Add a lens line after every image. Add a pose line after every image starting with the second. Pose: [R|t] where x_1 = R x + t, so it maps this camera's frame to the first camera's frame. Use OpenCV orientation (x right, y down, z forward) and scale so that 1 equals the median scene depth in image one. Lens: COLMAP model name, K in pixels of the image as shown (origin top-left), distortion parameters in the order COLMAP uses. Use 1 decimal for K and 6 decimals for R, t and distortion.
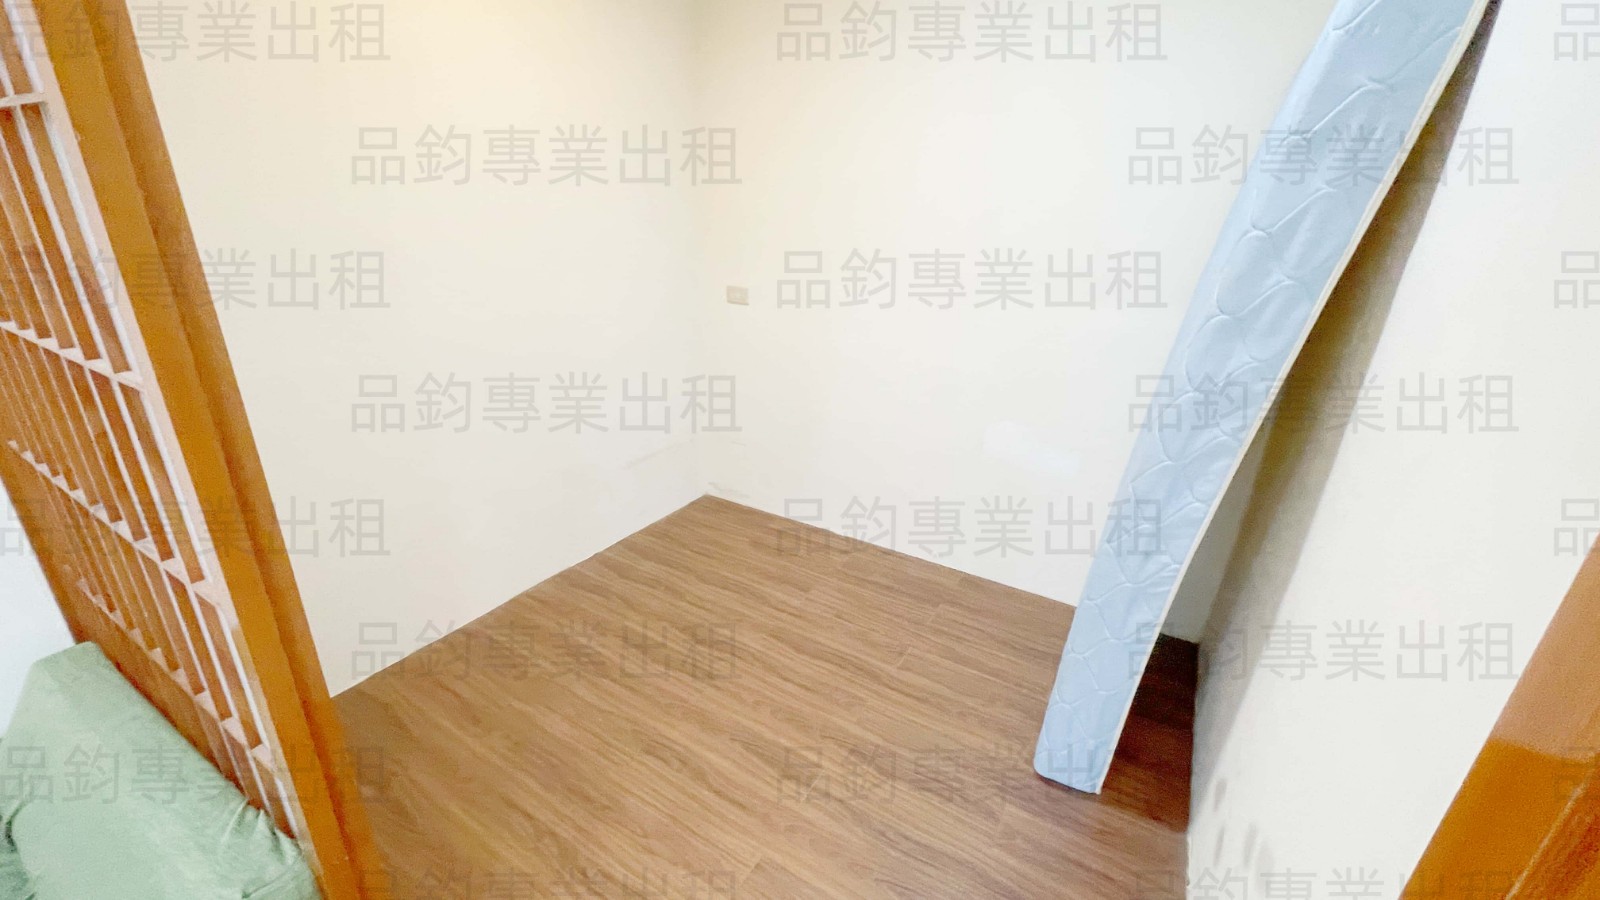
lens RADIAL K [[642.0, 0, 795.7], [0, 642.0, 453.6], [0, 0, 1]] dist [0.000193, -0.000062]
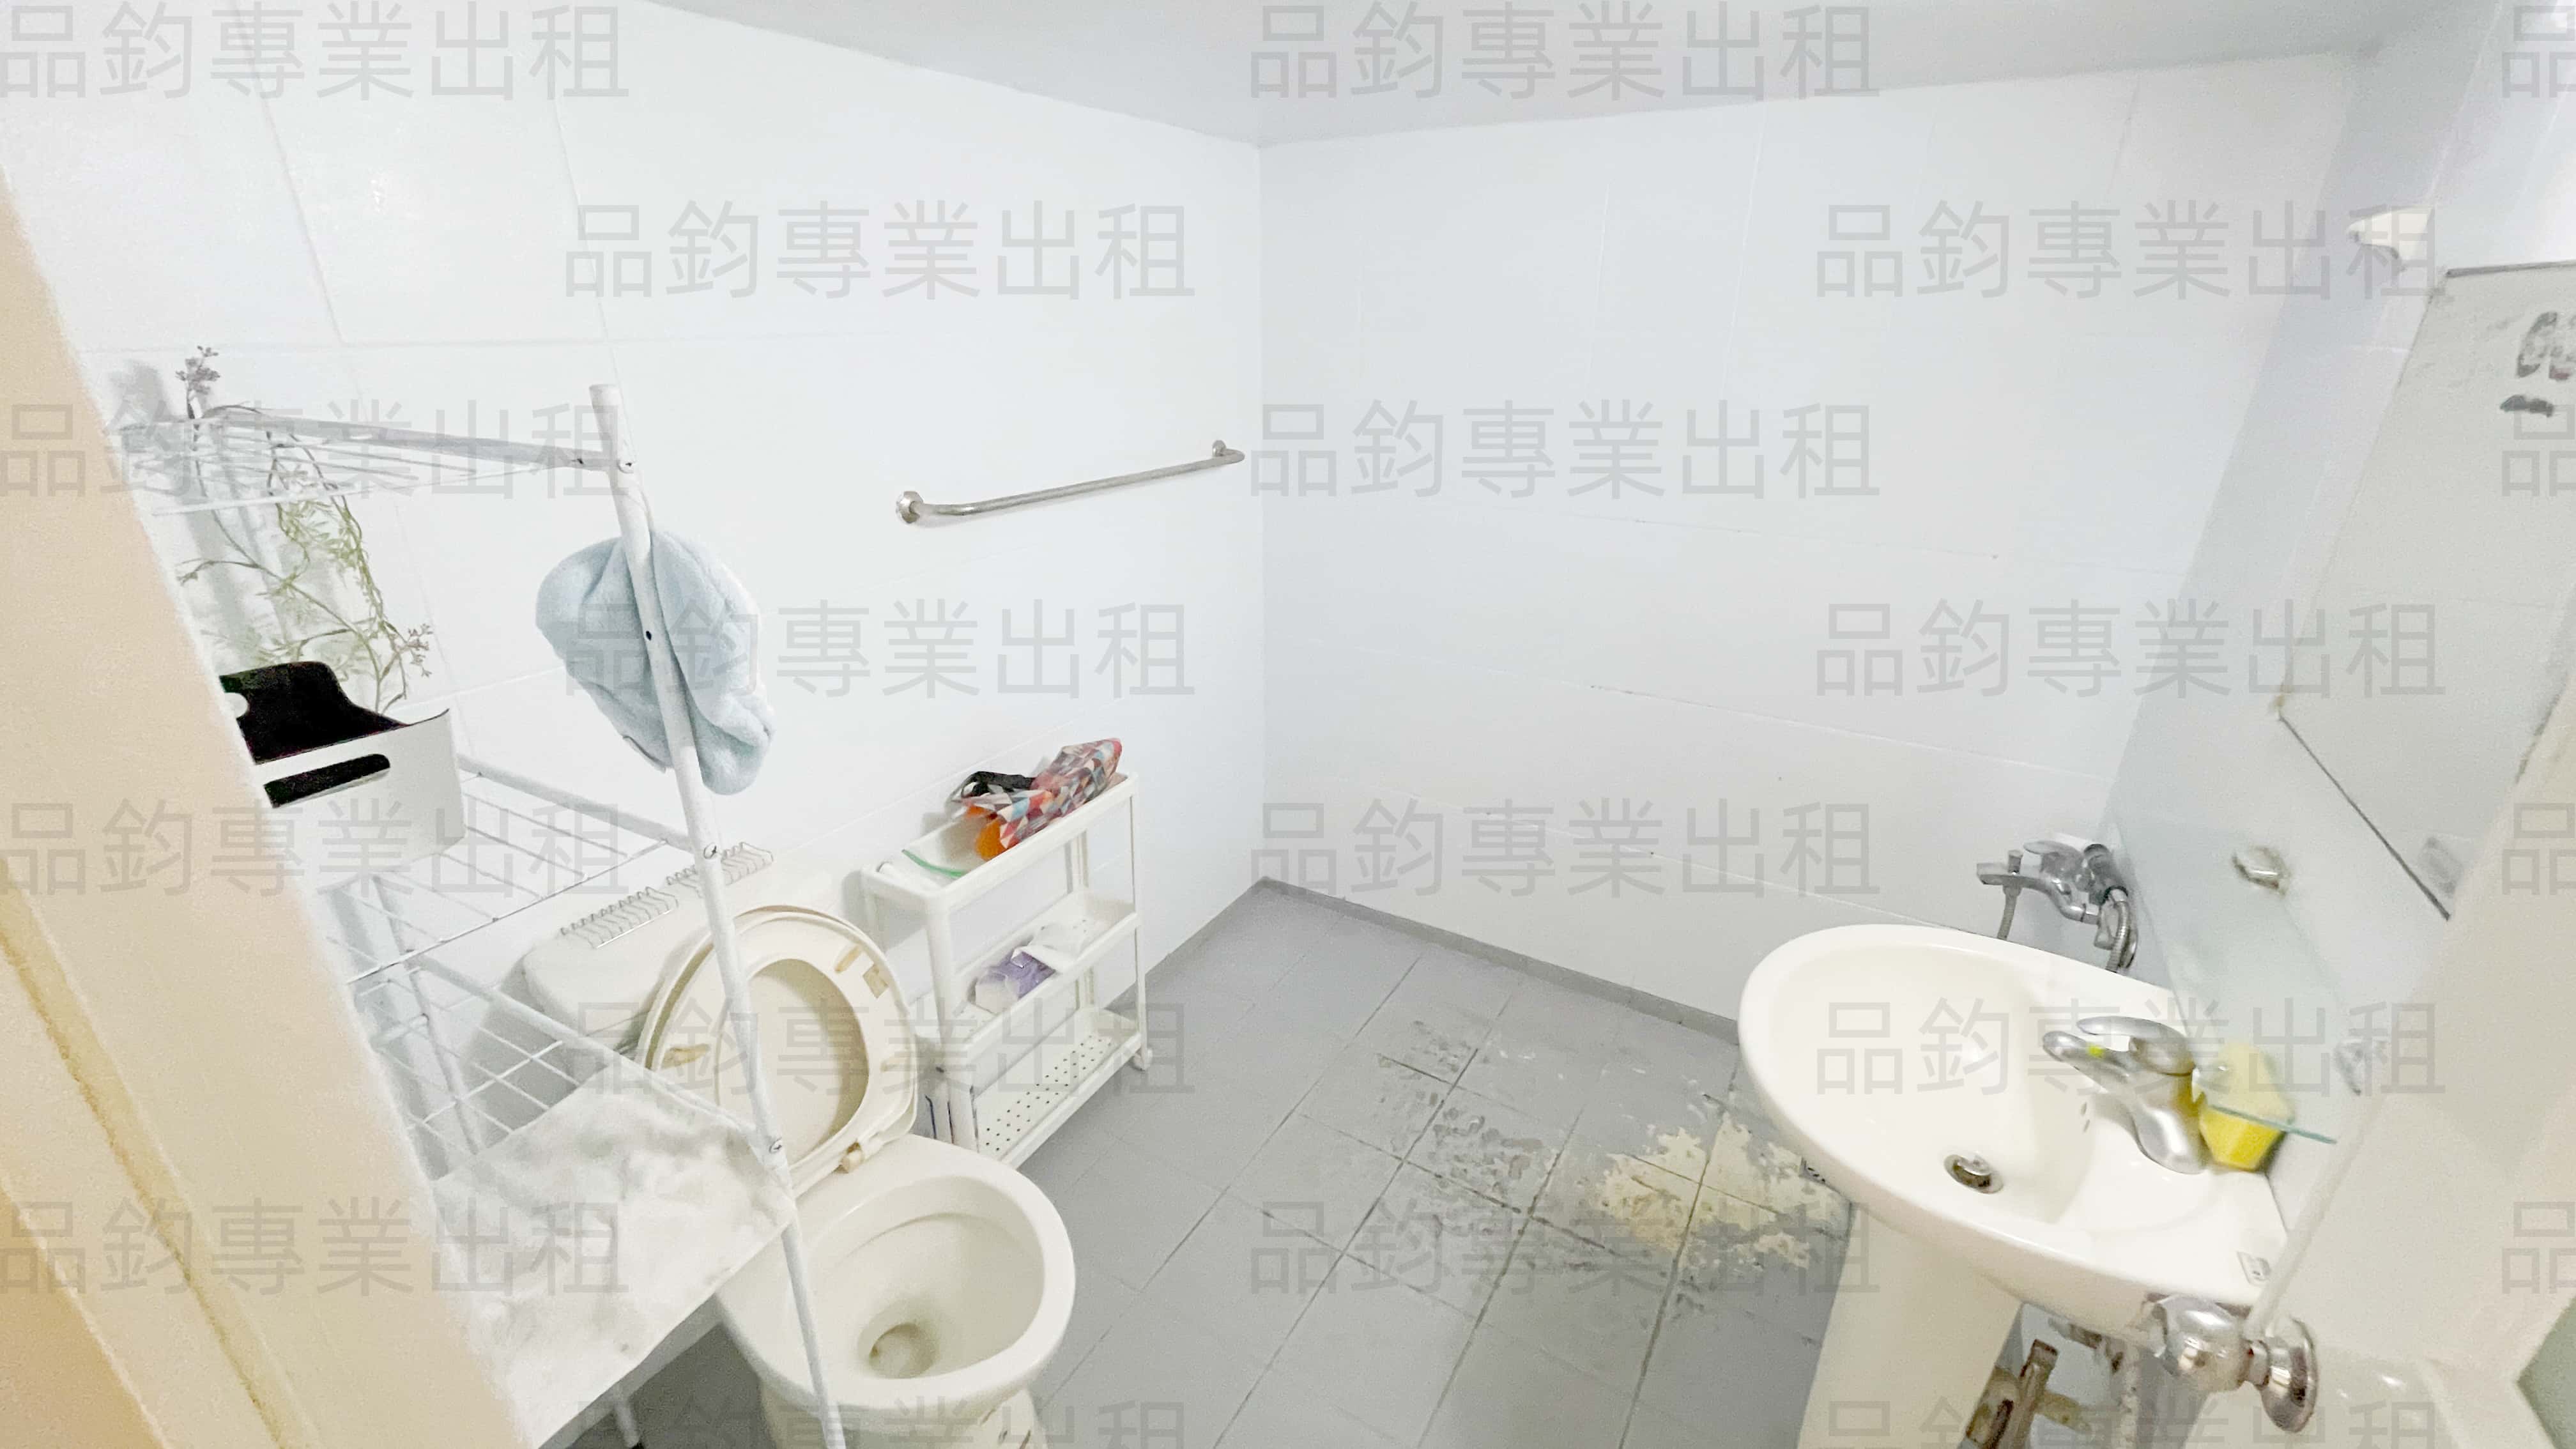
lens RADIAL K [[1033.6, 0, 1281.2], [0, 1033.6, 730.2], [0, 0, 1]] dist [0.000193, -0.000062]
pose [[1.000000, 0.000127, 0.000229, -0.000265], [-0.000127, 1.000000, -0.000031, -0.386176], [-0.000229, 0.000031, 1.000000, -0.000022]]
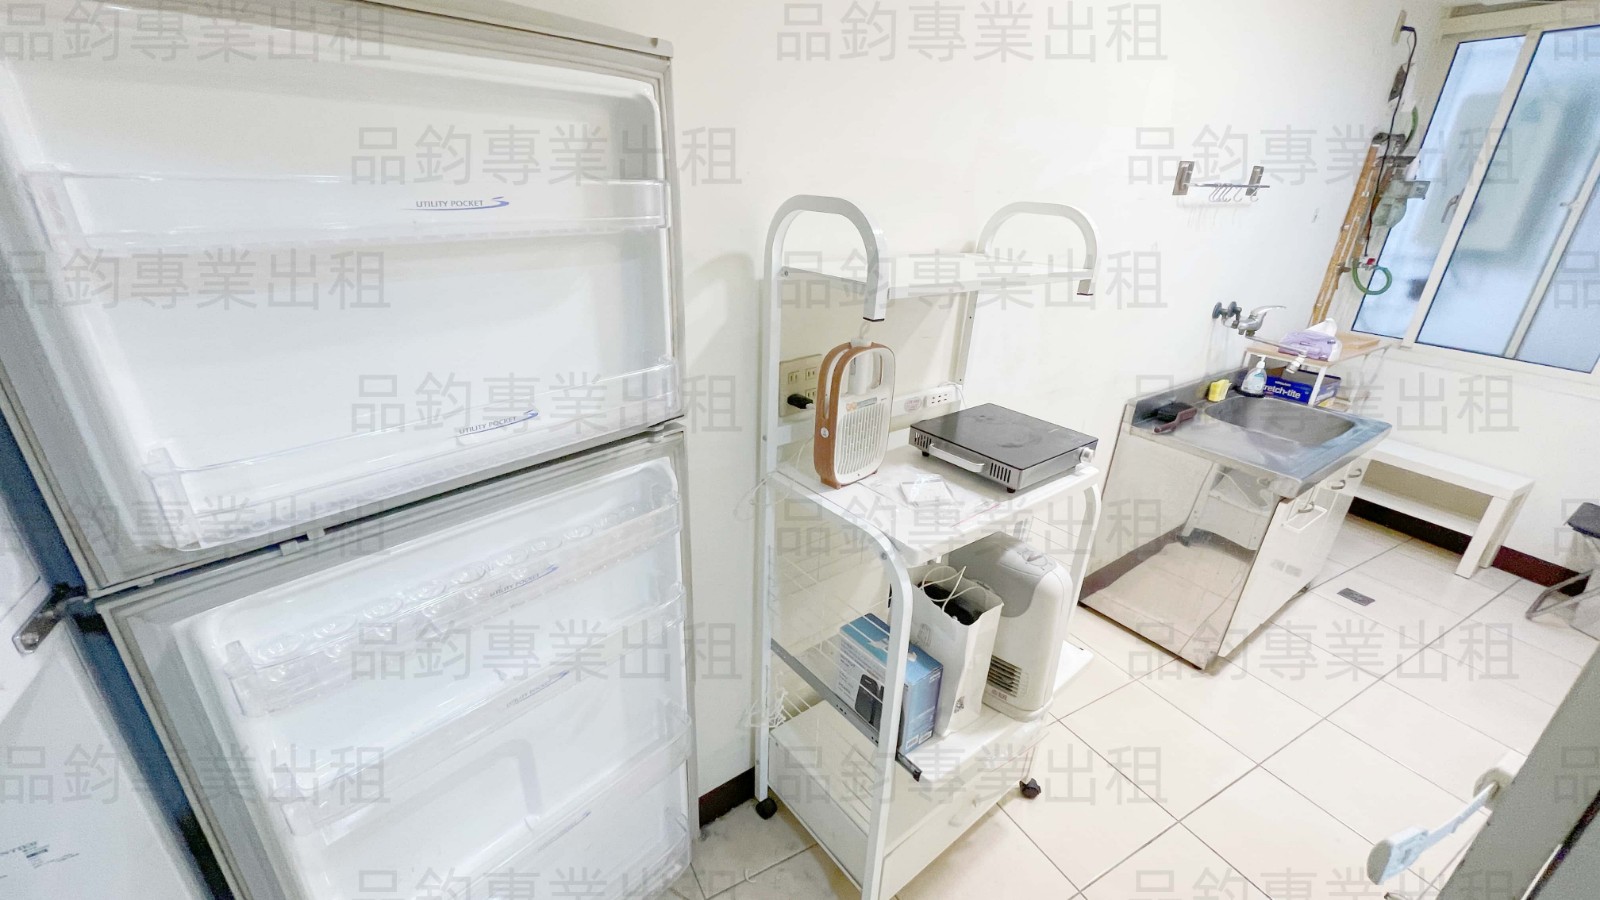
lens RADIAL K [[642.0, 0, 795.7], [0, 642.0, 453.6], [0, 0, 1]] dist [0.000193, -0.000062]
pose [[1.000000, 0.000339, 0.000152, -0.000176], [-0.000339, 1.000000, 0.000050, -0.245084], [-0.000152, -0.000050, 1.000000, -0.000015]]
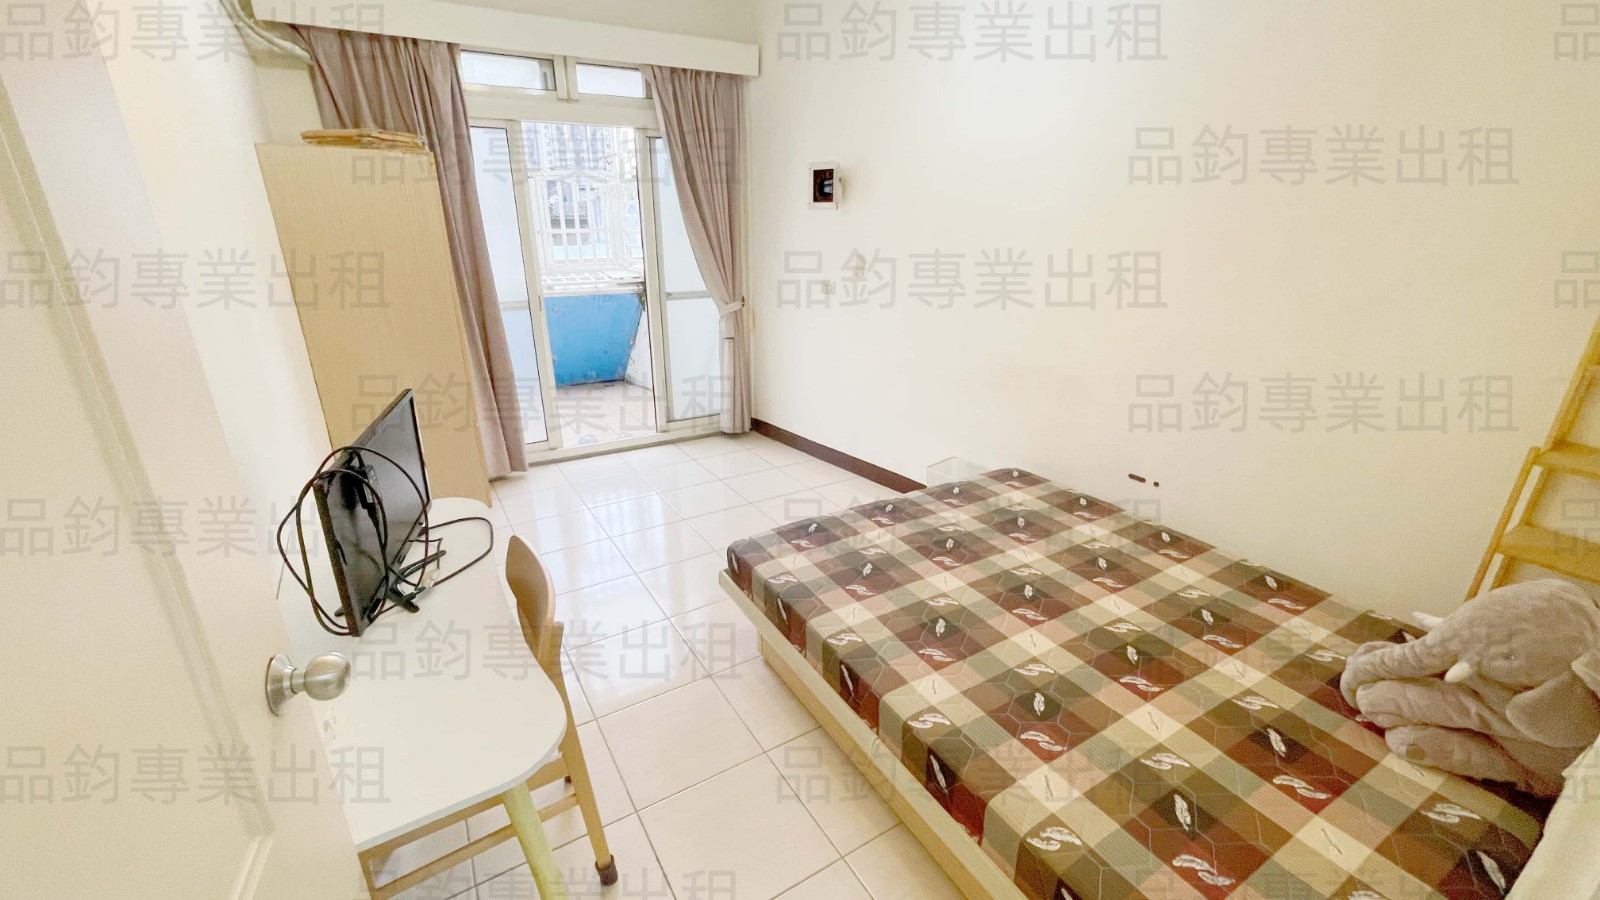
lens RADIAL K [[642.0, 0, 795.7], [0, 642.0, 453.6], [0, 0, 1]] dist [0.000193, -0.000062]
pose [[1.000000, 0.000820, 0.000354, -0.000361], [-0.000820, 1.000000, 0.000426, -0.490598], [-0.000354, -0.000426, 1.000000, 0.000027]]
